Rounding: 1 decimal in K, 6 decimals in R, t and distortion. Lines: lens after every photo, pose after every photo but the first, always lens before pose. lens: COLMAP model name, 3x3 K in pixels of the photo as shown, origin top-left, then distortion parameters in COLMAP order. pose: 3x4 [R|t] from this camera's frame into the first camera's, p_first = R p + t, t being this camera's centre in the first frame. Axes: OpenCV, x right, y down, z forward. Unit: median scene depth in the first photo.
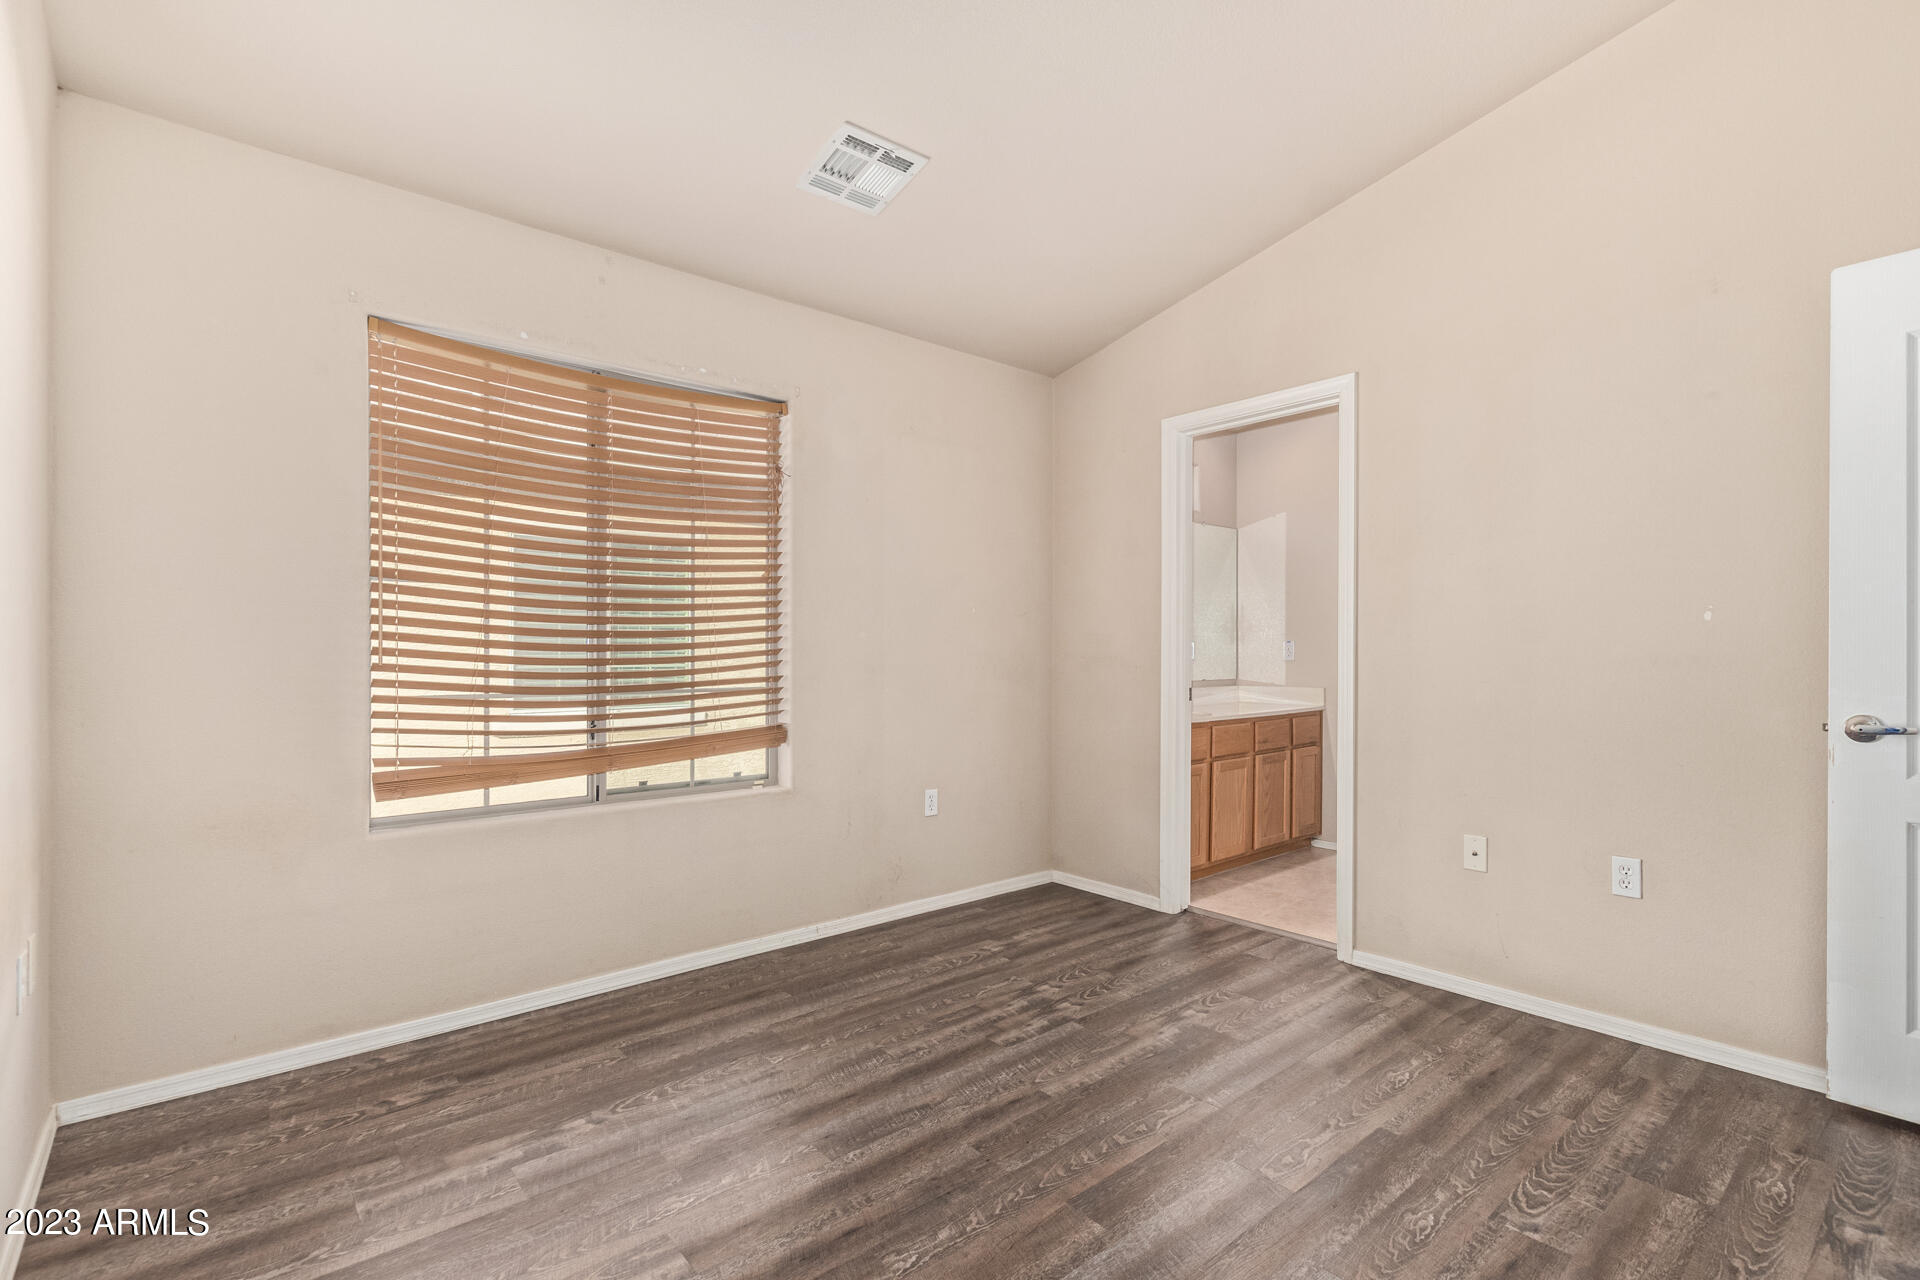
lens RADIAL K [[876.3, 0, 964.5], [0, 876.3, 649.6], [0, 0, 1]] dist [0.009511, -0.004037]
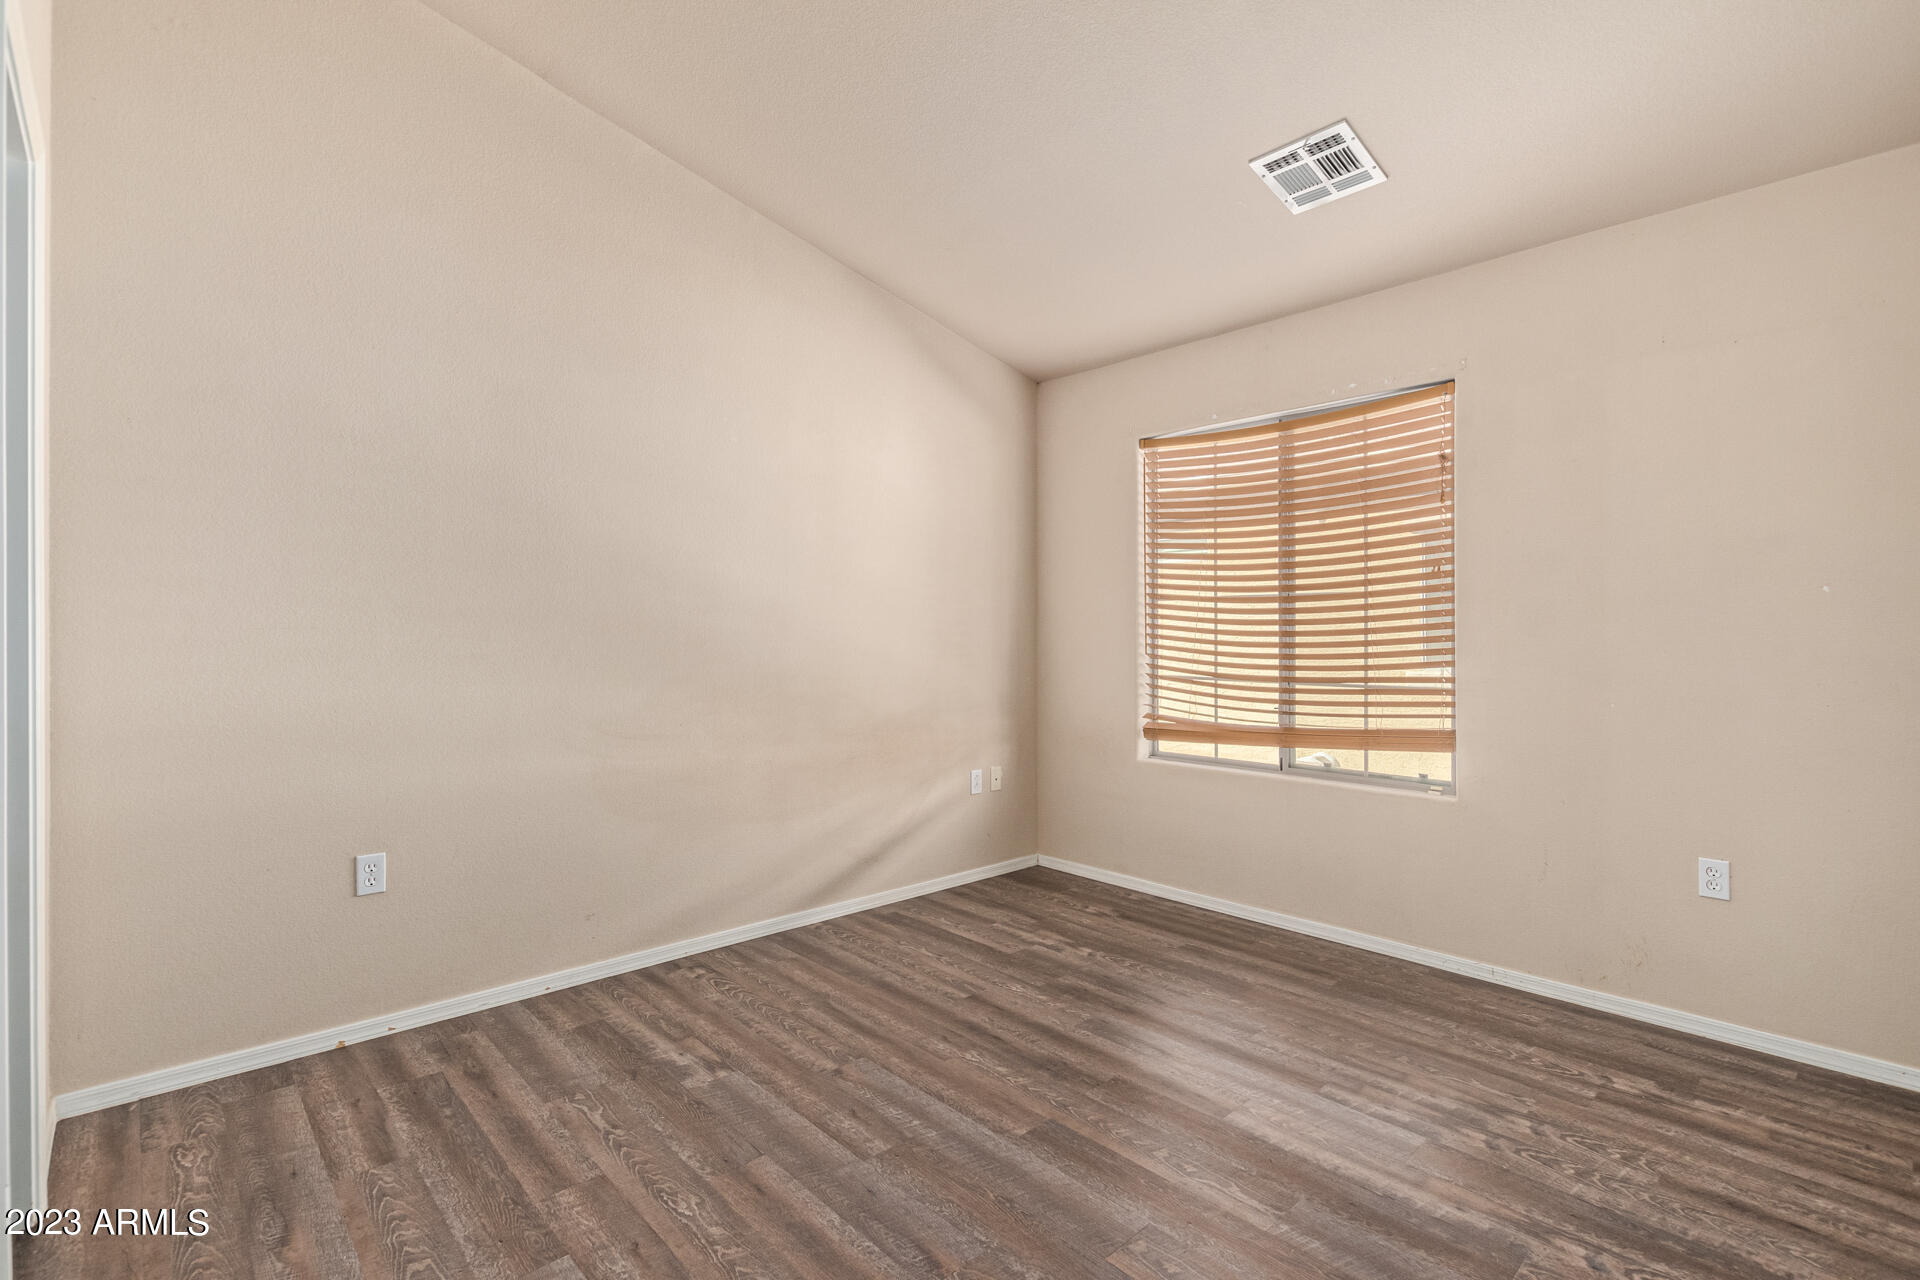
lens RADIAL K [[876.3, 0, 962.2], [0, 876.3, 642.4], [0, 0, 1]] dist [0.009511, -0.004037]
pose [[0.045823, 0.005570, -0.998934, 0.844668], [-0.003636, 0.999979, 0.005409, -0.011821], [0.998943, 0.003384, 0.045842, 0.541101]]
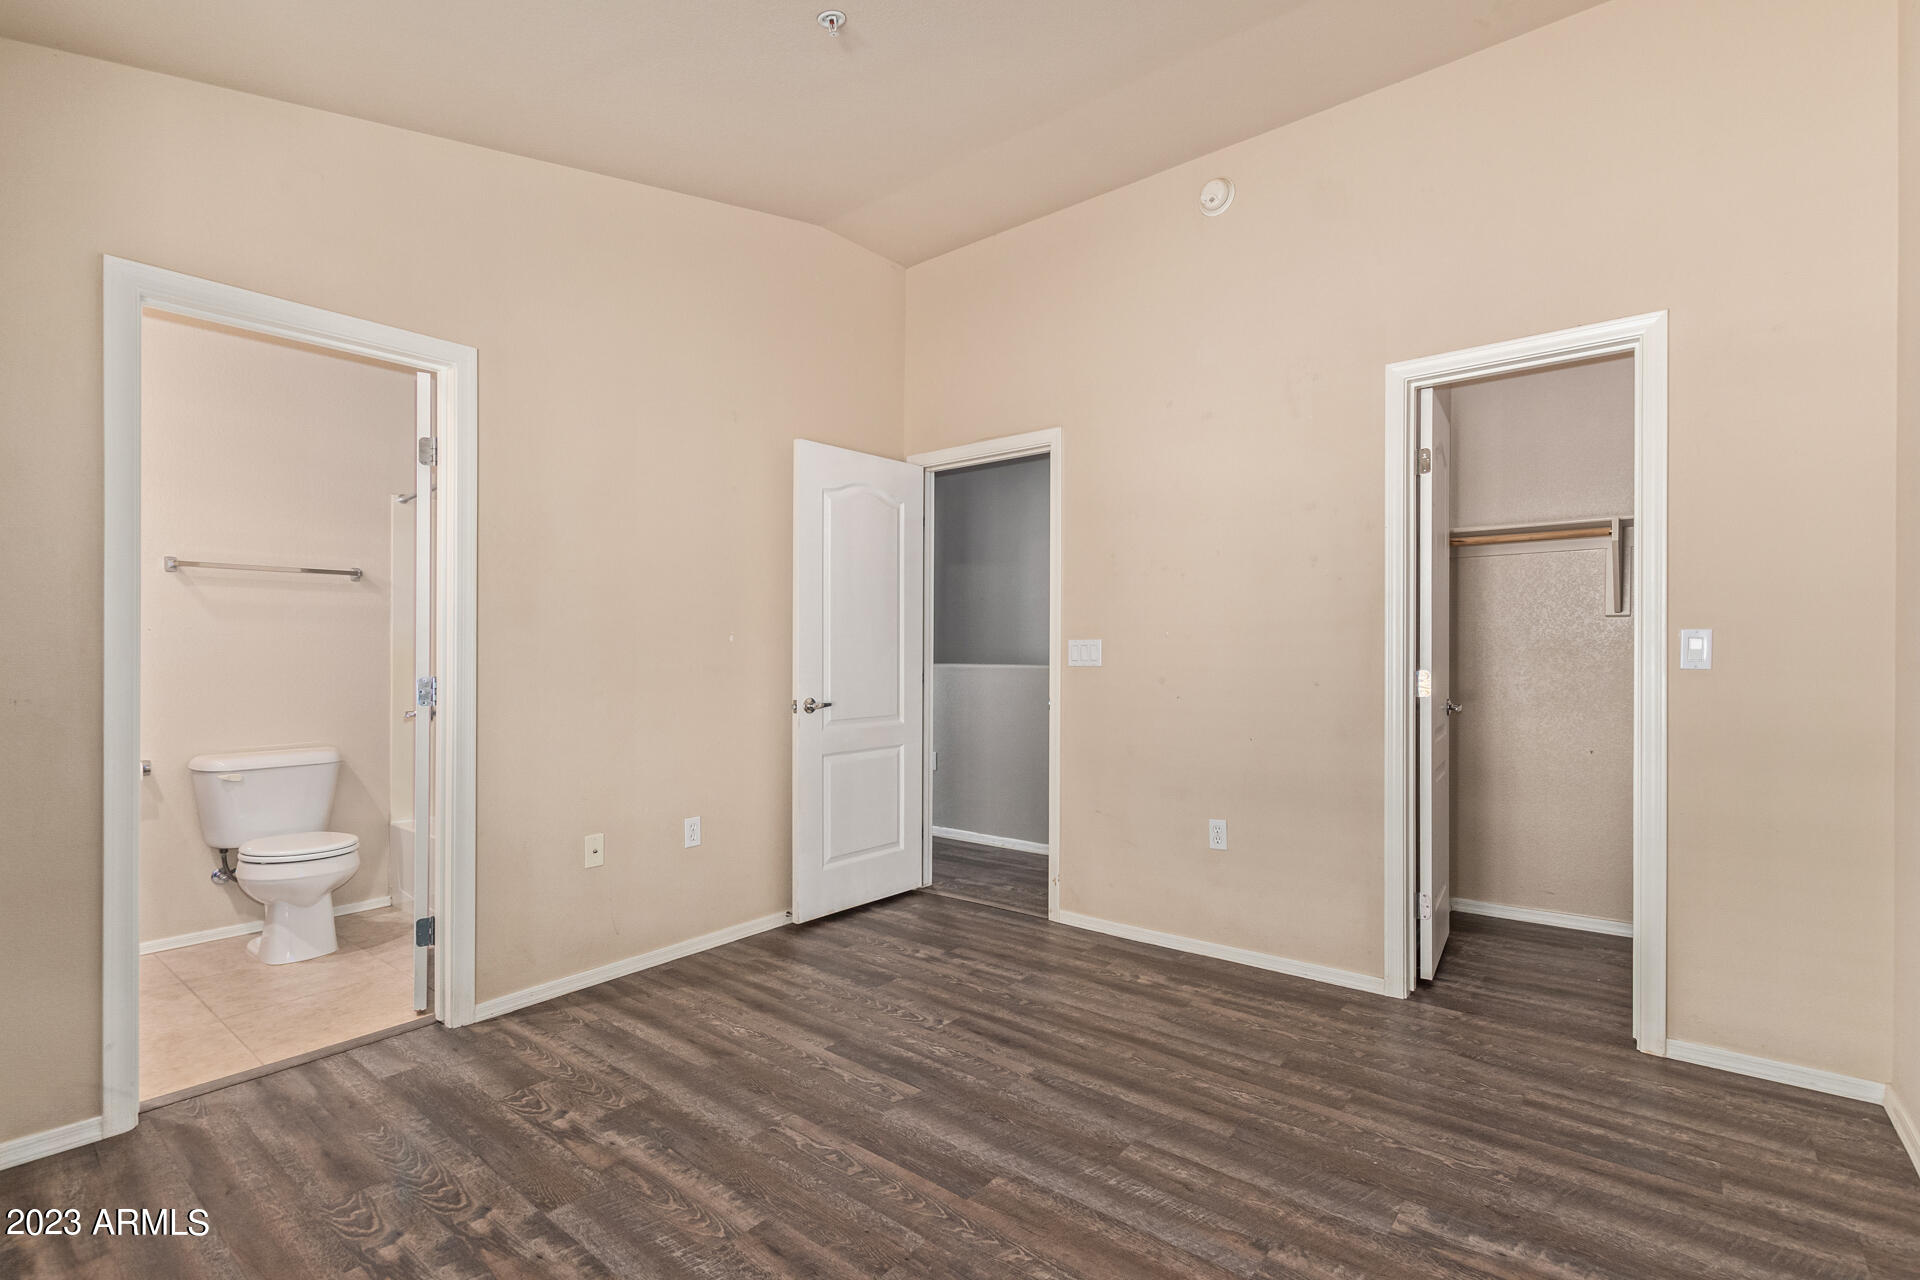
lens RADIAL K [[876.3, 0, 975.0], [0, 876.3, 637.7], [0, 0, 1]] dist [0.009511, -0.004037]
pose [[-0.195455, 0.017794, 0.980551, -0.601794], [0.000610, 0.999837, -0.018023, -0.011018], [-0.980712, -0.002925, -0.195434, 0.784635]]
